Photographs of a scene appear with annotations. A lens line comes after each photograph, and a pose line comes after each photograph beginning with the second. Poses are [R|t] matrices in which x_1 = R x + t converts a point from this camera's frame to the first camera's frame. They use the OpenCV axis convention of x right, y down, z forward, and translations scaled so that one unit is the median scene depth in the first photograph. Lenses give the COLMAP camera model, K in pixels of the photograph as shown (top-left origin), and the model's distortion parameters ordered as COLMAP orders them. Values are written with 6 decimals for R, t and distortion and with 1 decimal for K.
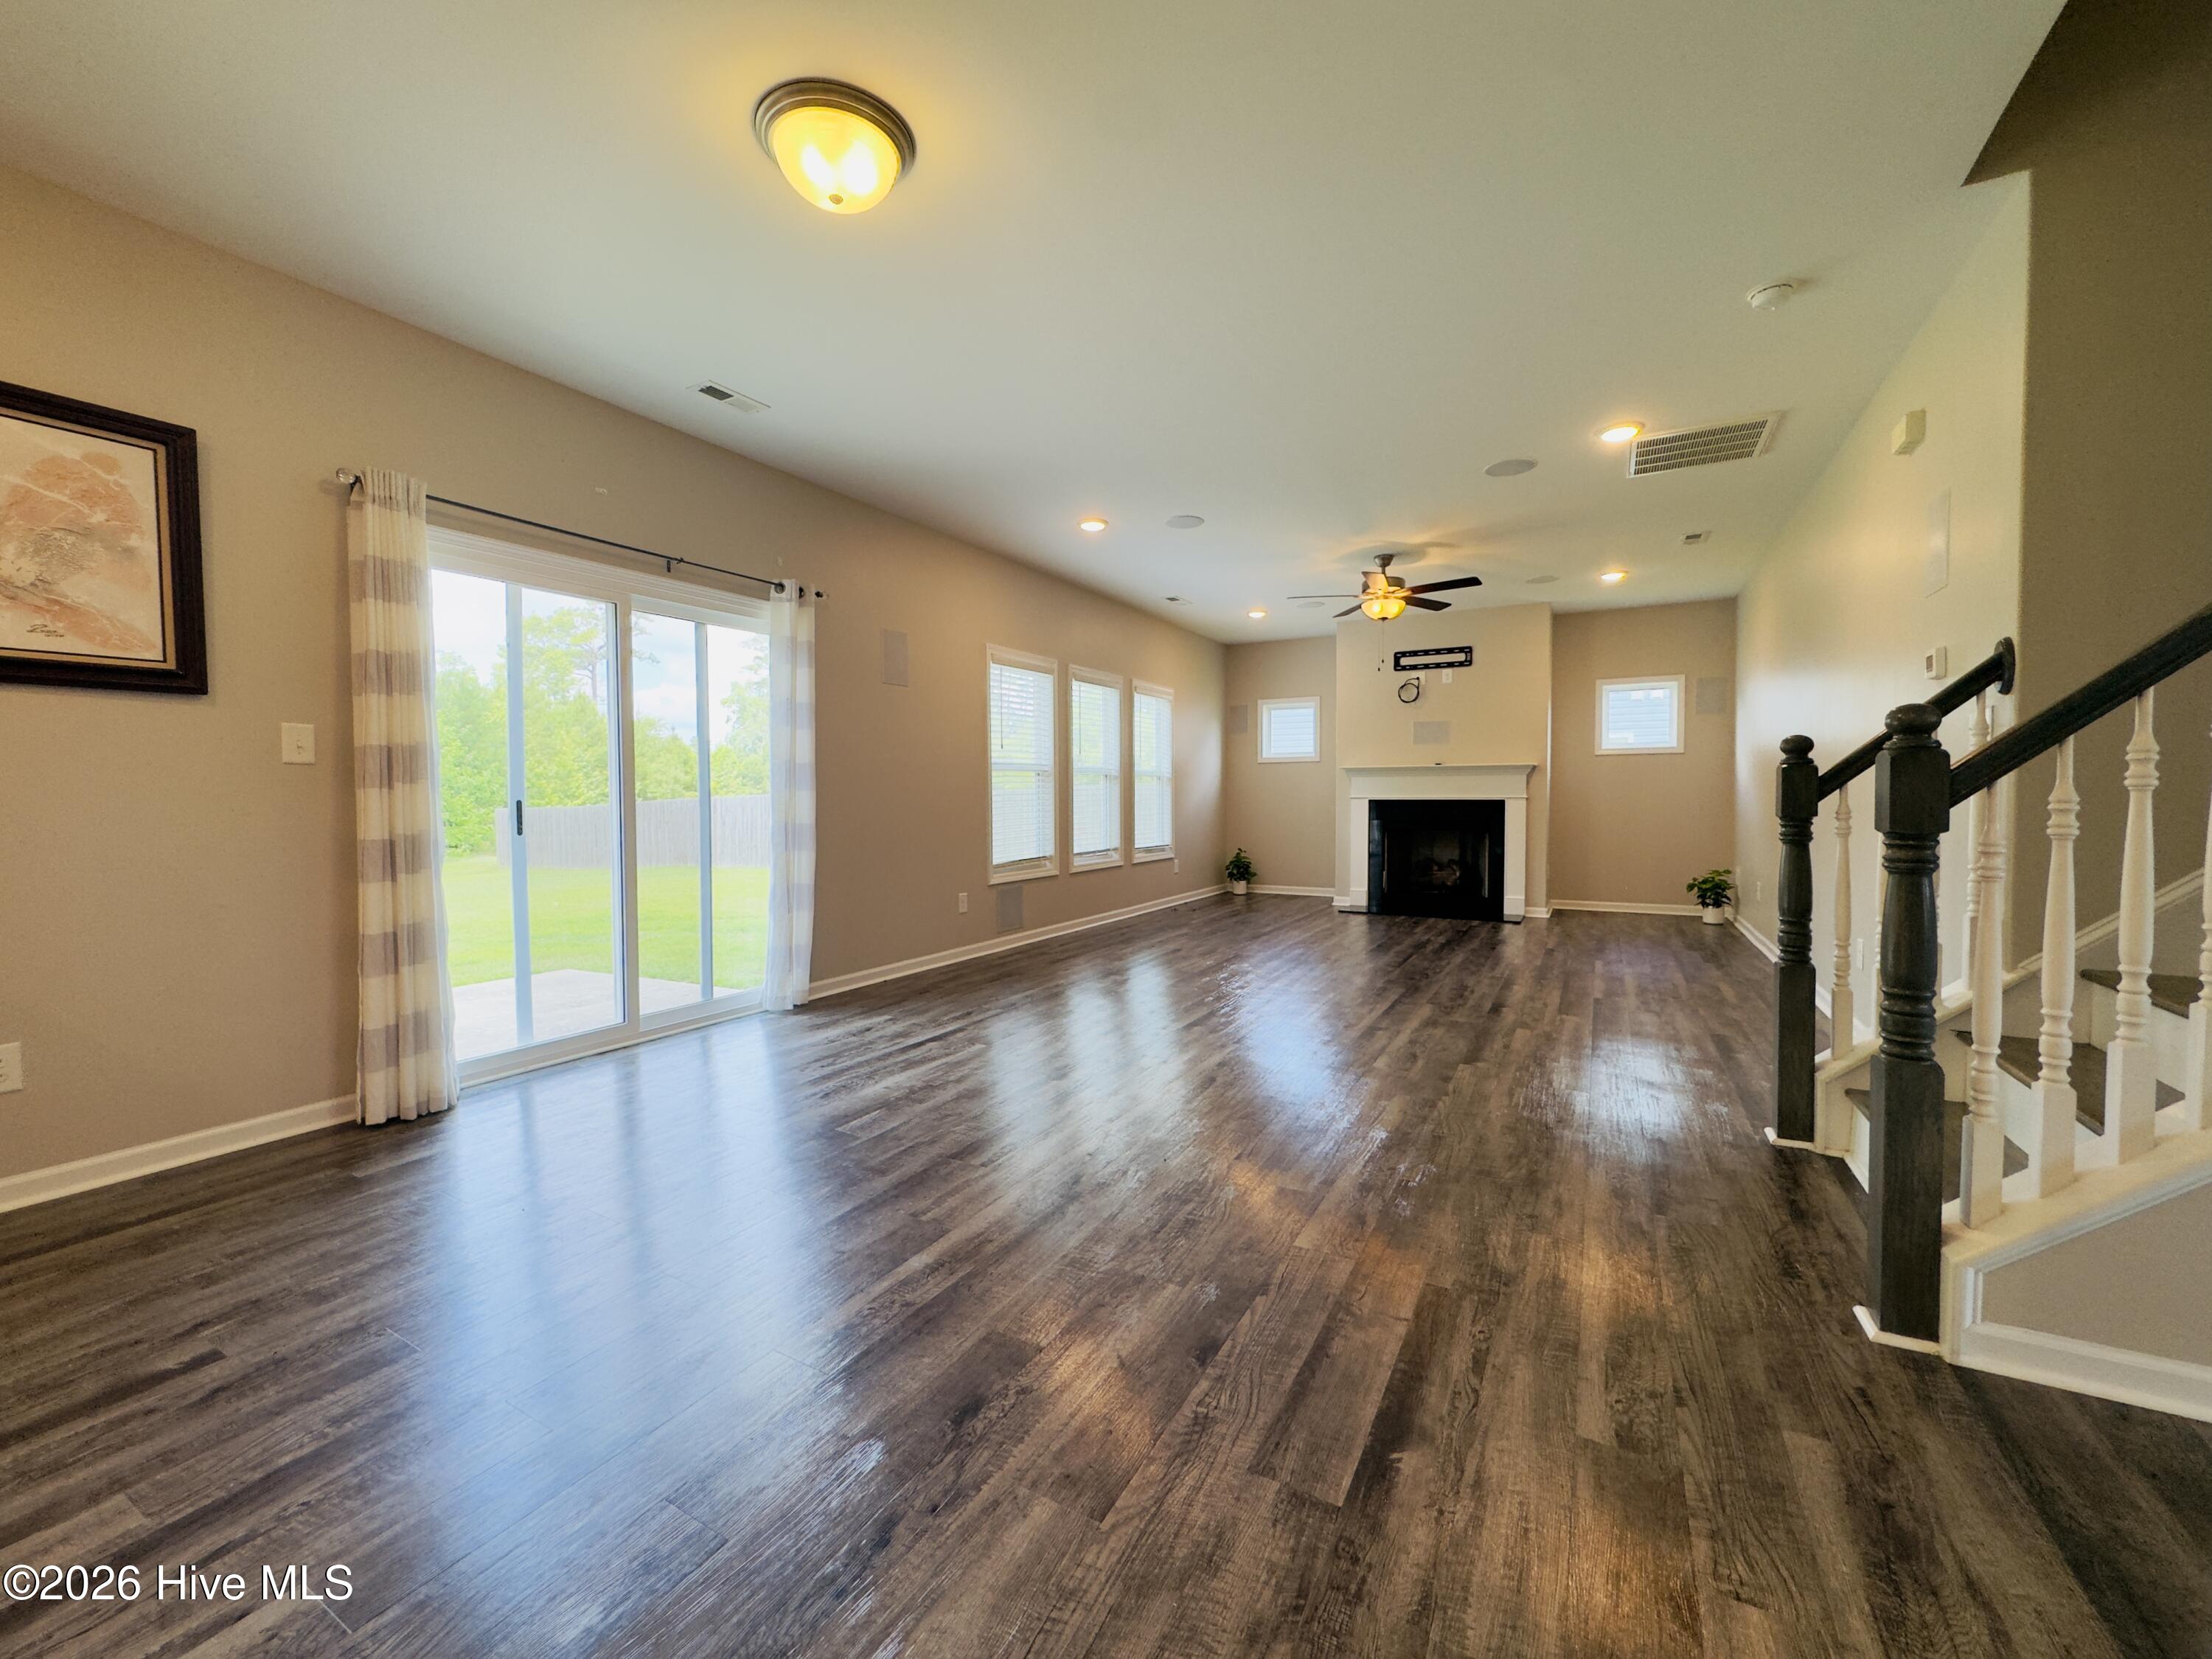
lens RADIAL K [[883.8, 0, 1104.3], [0, 883.8, 825.5], [0, 0, 1]] dist [-0.004291, 0.000411]
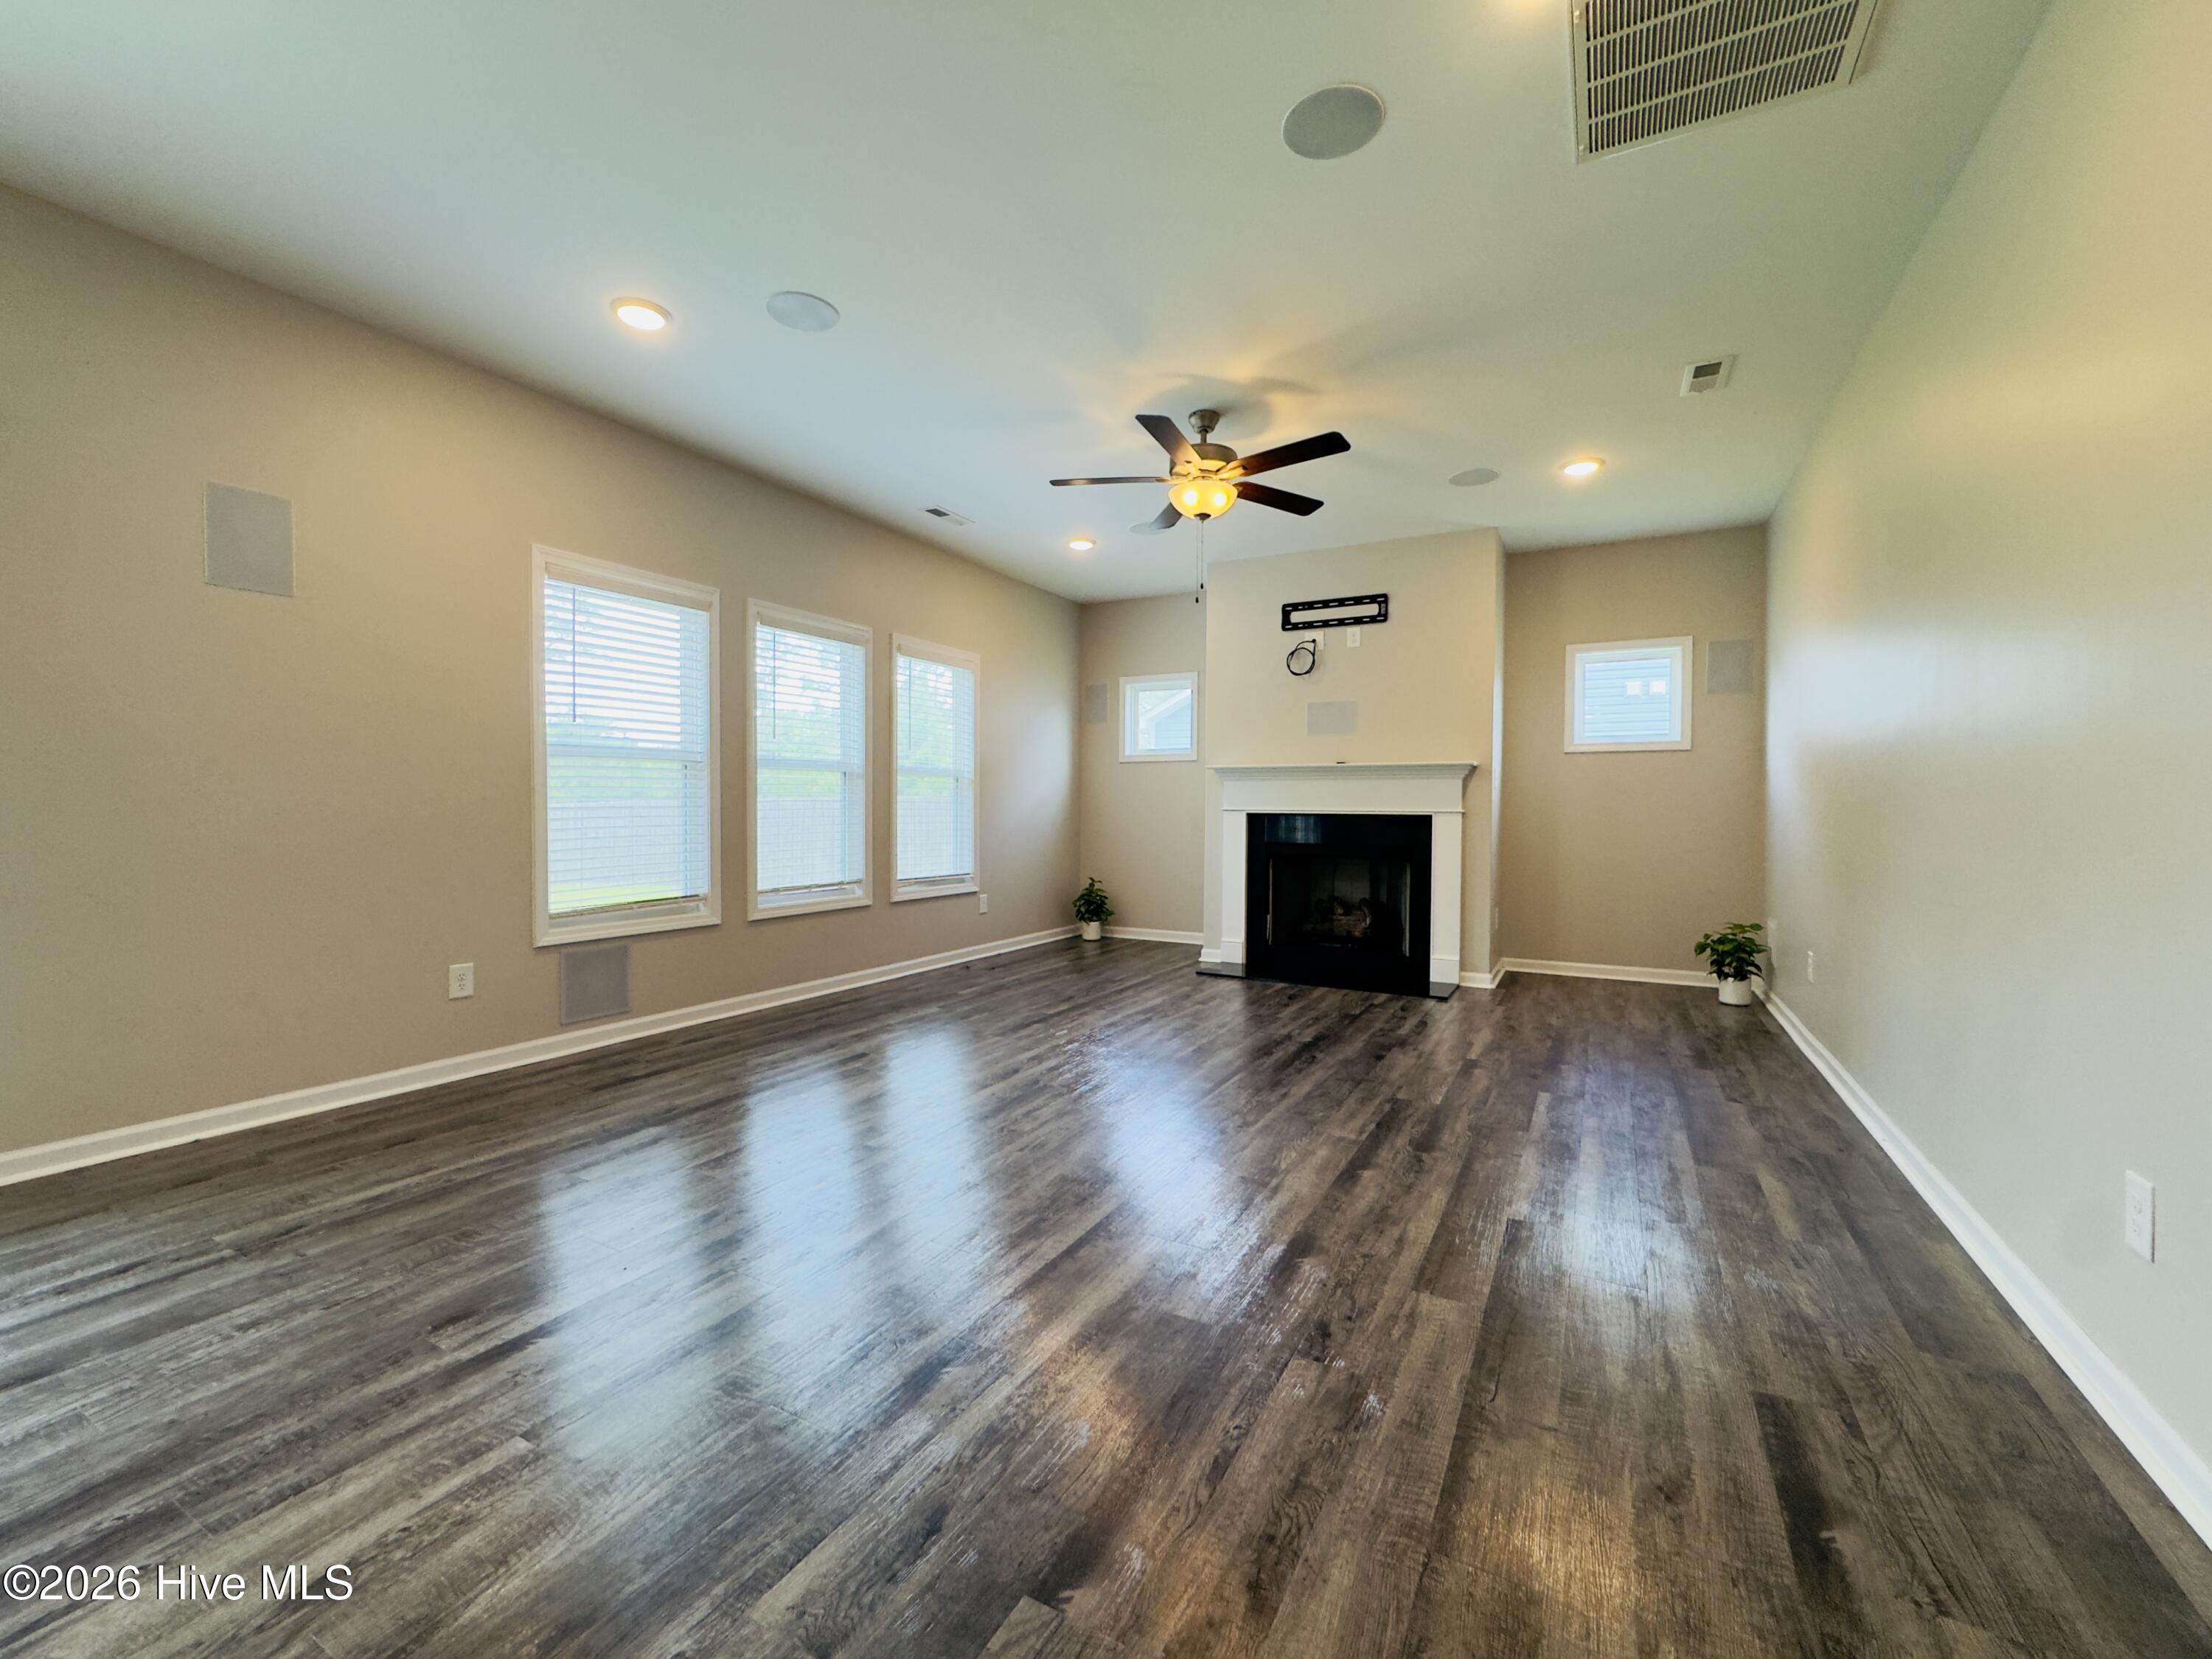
lens RADIAL K [[912.4, 0, 1105.7], [0, 912.4, 824.4], [0, 0, 1]] dist [-0.001935, 0.000156]
pose [[0.999896, 0.010350, 0.010004, 0.236570], [-0.010191, 0.999822, -0.015860, -0.009708], [-0.010167, 0.015757, 0.999824, 0.359090]]
